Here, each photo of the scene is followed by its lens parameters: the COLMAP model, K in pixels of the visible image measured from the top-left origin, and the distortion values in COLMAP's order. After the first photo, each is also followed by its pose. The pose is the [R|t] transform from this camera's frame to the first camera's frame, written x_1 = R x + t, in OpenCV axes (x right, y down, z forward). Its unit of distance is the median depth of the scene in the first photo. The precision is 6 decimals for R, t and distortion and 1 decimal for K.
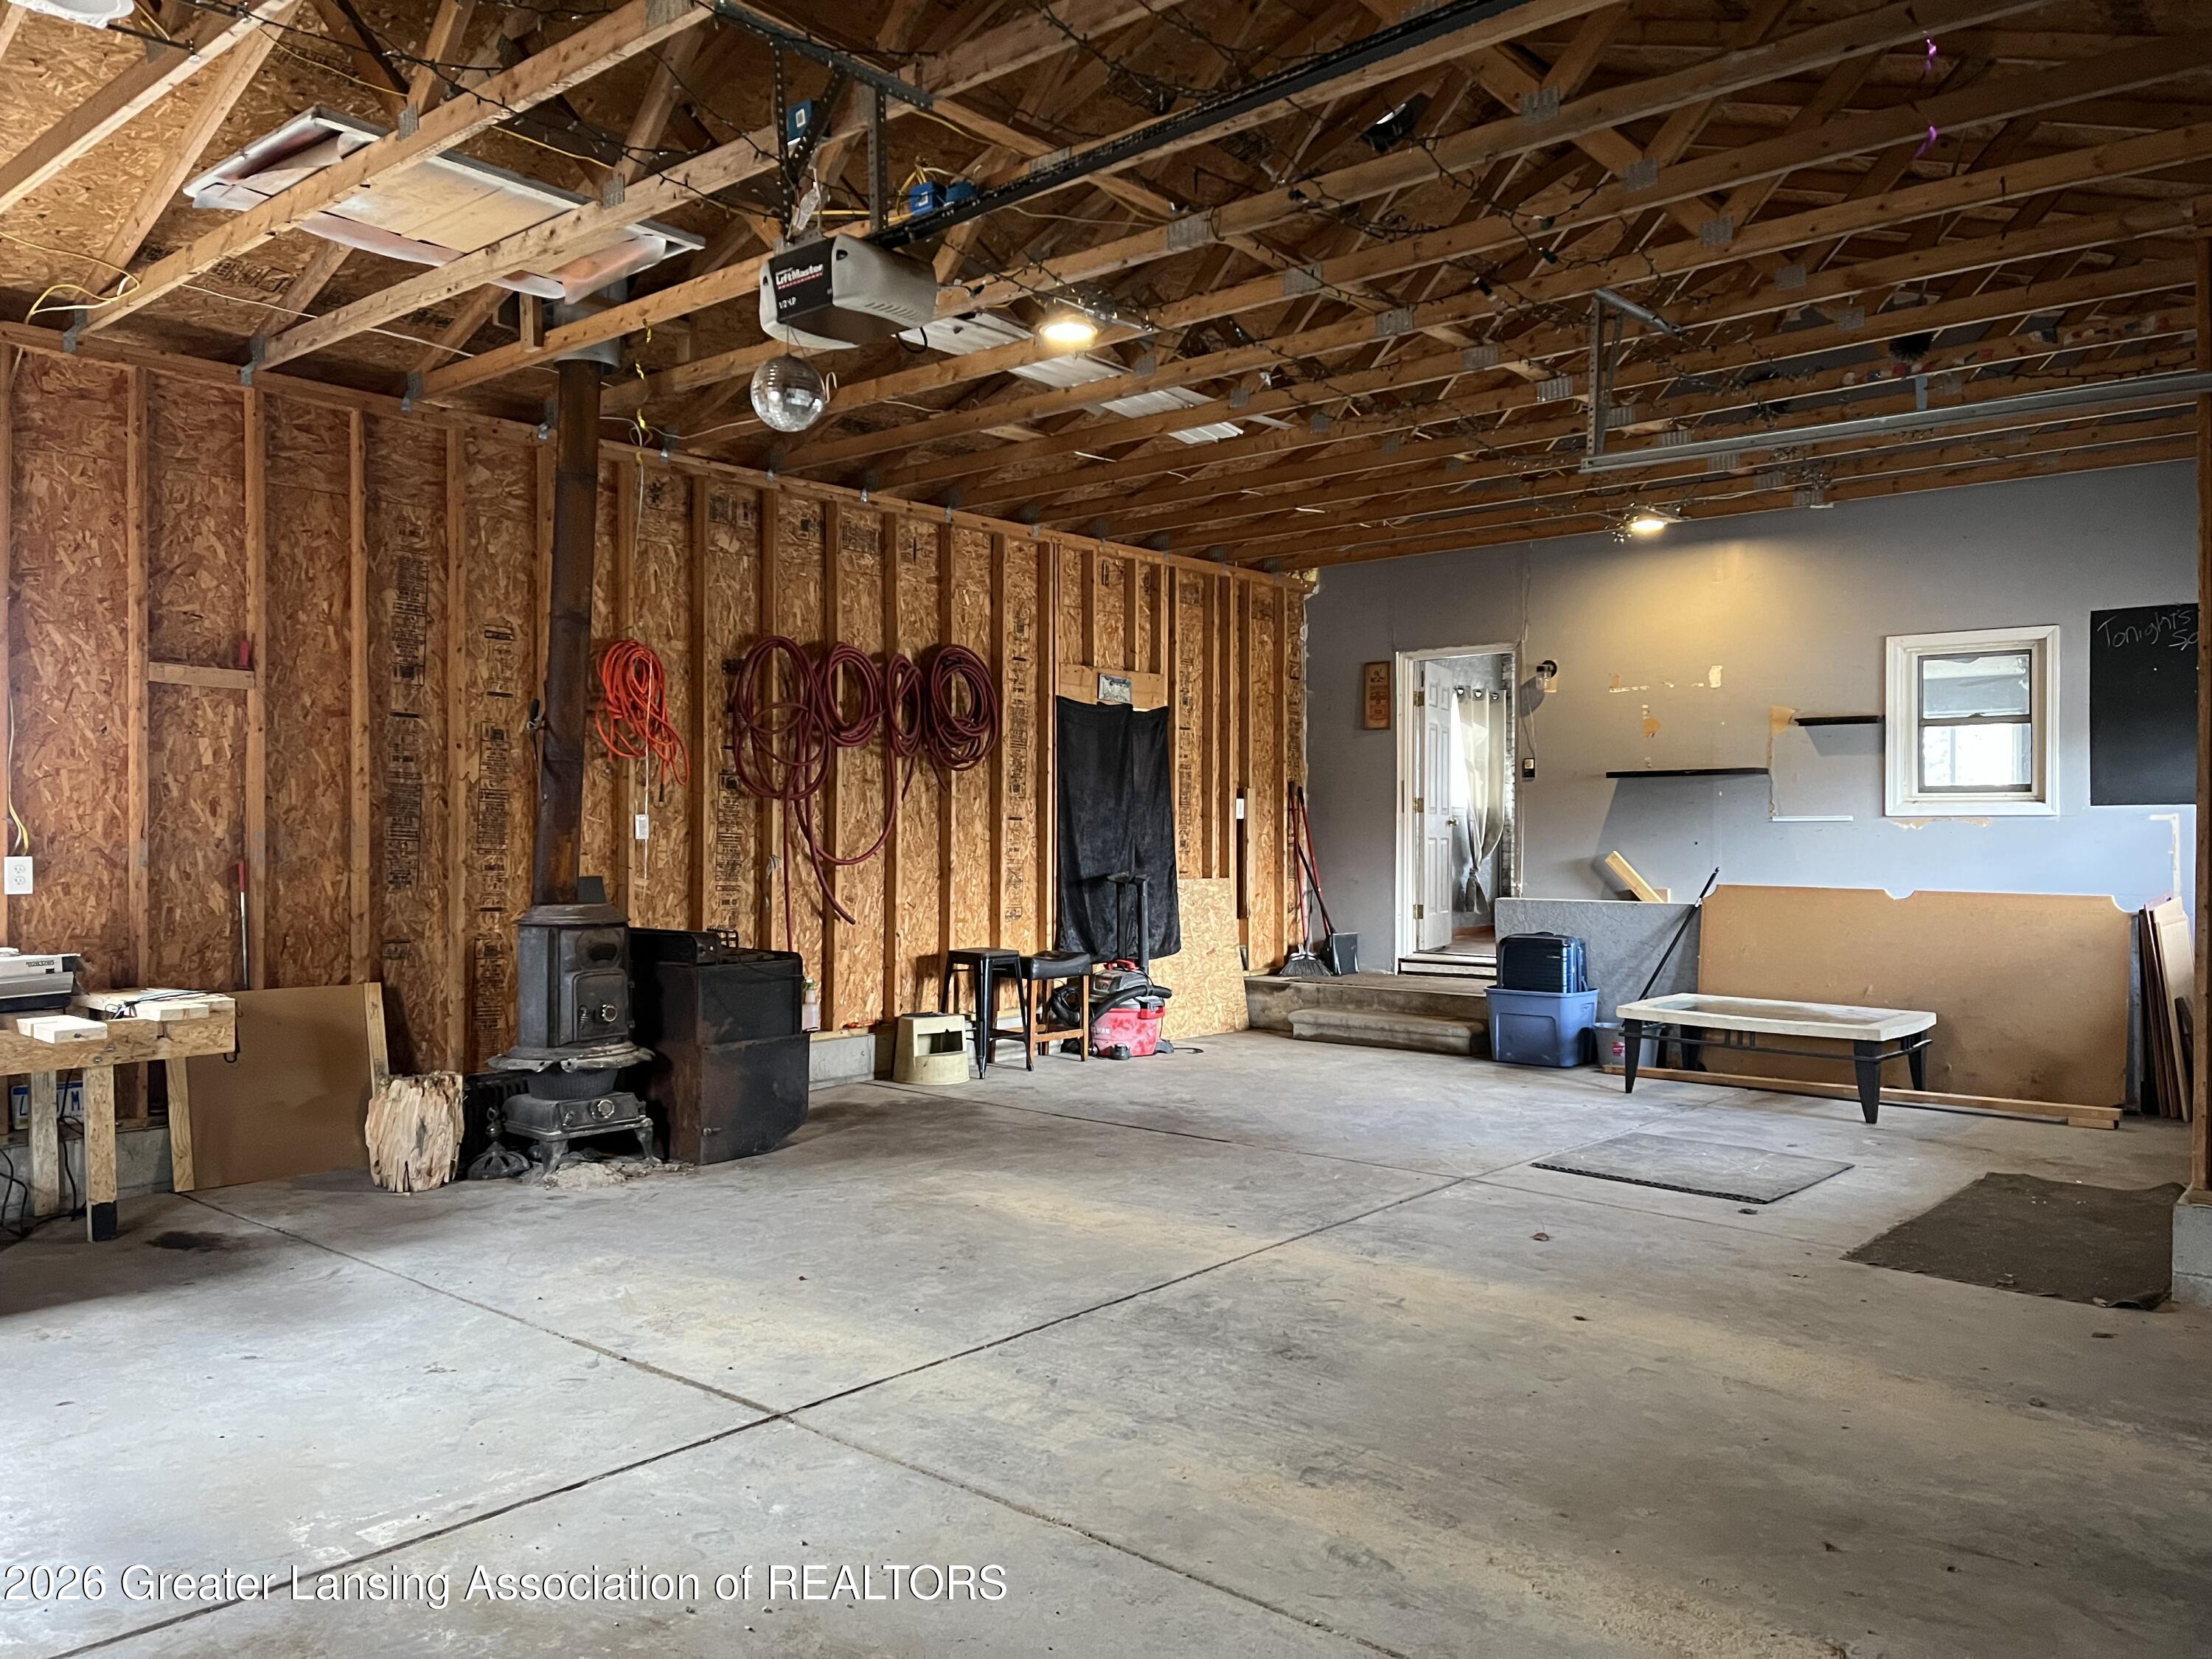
lens RADIAL K [[1655.2, 0, 1099.9], [0, 1655.2, 826.3], [0, 0, 1]] dist [0.077932, -0.089663]
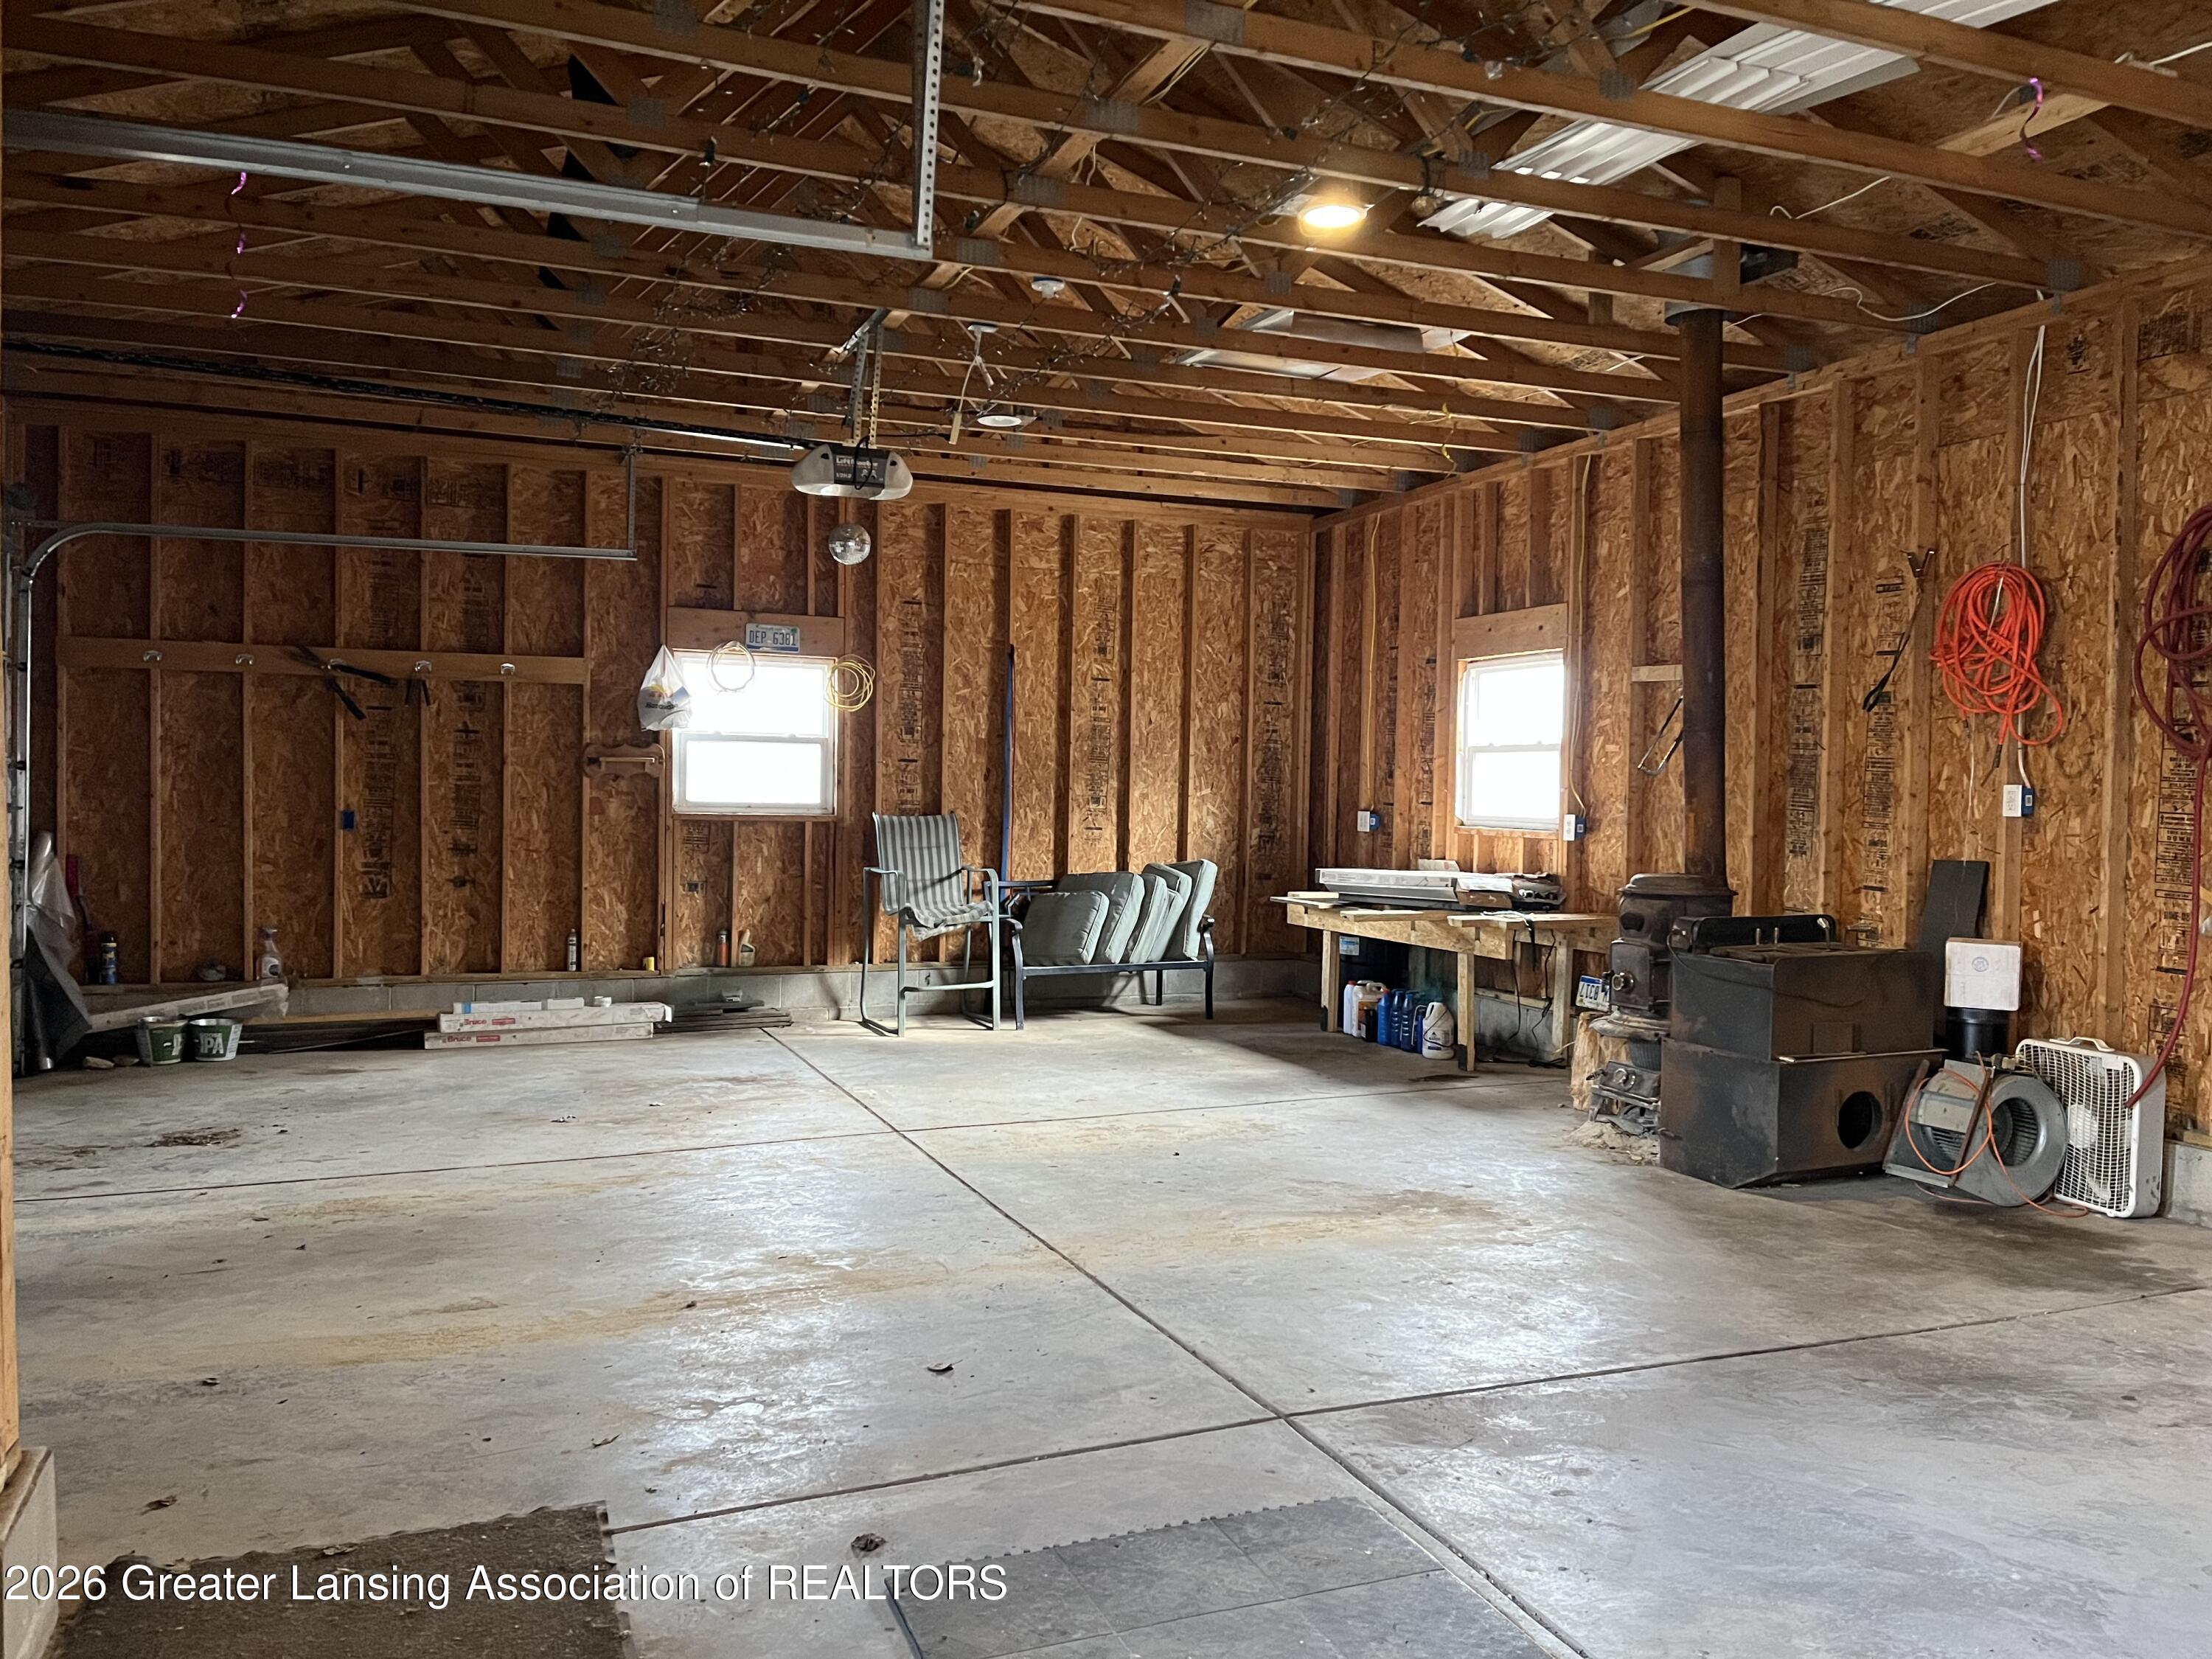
lens RADIAL K [[1655.2, 0, 1103.6], [0, 1655.2, 831.4], [0, 0, 1]] dist [0.077932, -0.089663]
pose [[-0.448259, 0.018620, -0.893710, 0.955932], [-0.013549, 0.999527, 0.027621, -0.001957], [0.893801, 0.024490, -0.447795, 1.520836]]
